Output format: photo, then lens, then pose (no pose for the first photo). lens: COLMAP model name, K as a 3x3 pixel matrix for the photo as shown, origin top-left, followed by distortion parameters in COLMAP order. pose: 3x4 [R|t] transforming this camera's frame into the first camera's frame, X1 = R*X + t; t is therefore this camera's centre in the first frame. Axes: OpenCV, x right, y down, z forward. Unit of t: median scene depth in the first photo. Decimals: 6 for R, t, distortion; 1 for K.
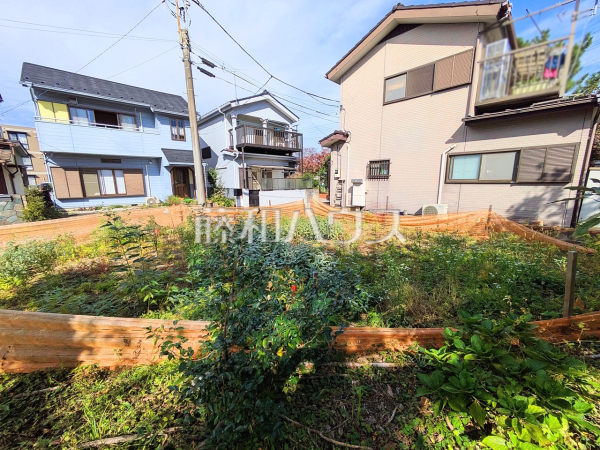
lens RADIAL K [[238.2, 0, 300.0], [0, 238.2, 225.0], [0, 0, 1]] dist [-0.001847, 0.005246]
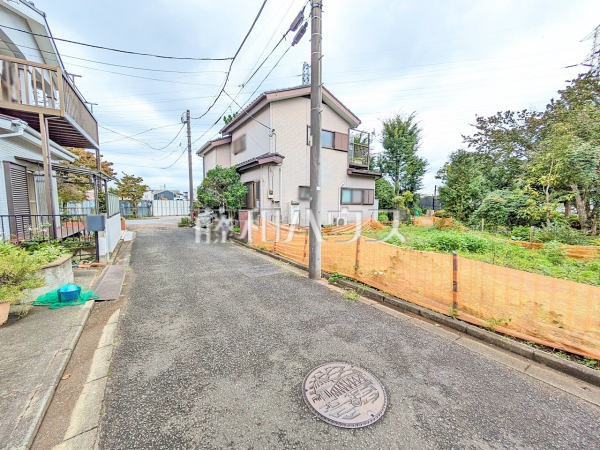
lens RADIAL K [[238.2, 0, 300.0], [0, 238.2, 225.0], [0, 0, 1]] dist [-0.001847, 0.005246]
pose [[0.190813, -0.070941, 0.979060, -0.877240], [0.172734, 0.984249, 0.037652, -0.117013], [-0.966309, 0.161932, 0.200061, 0.777092]]
